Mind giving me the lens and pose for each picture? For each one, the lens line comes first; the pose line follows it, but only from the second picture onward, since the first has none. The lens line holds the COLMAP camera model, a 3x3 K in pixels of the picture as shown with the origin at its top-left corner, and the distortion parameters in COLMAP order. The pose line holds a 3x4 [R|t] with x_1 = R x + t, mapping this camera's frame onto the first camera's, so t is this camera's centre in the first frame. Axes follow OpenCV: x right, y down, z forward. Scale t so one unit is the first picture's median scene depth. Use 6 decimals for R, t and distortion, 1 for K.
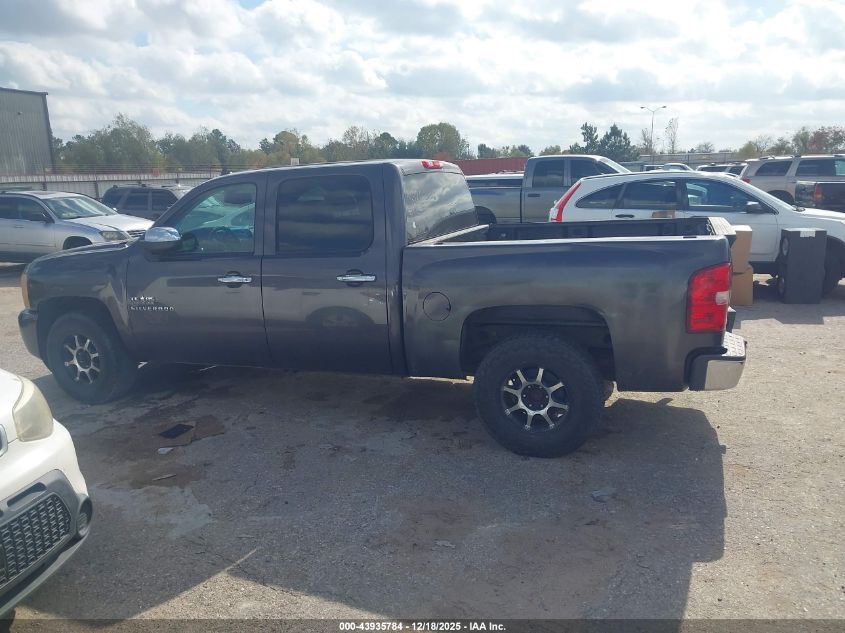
lens RADIAL K [[705.9, 0, 422.5], [0, 705.9, 316.5], [0, 0, 1]] dist [0.080009, -0.178690]
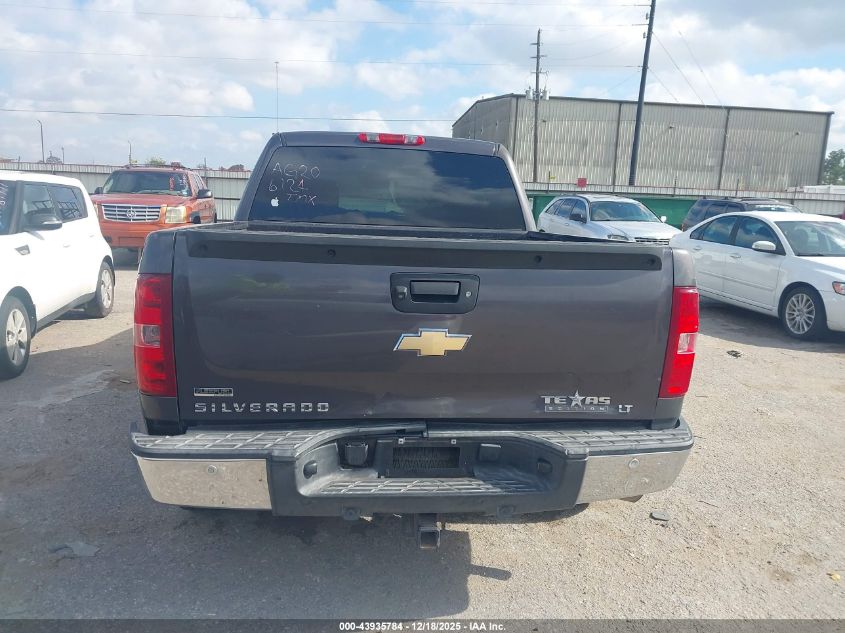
lens RADIAL K [[693.7, 0, 422.5], [0, 693.7, 316.5], [0, 0, 1]] dist [0.007654, 0.000722]
pose [[0.435906, 0.199584, -0.877583, 0.769916], [-0.227957, 0.967788, 0.106871, -0.116208], [0.870645, 0.153465, 0.467361, 0.711856]]
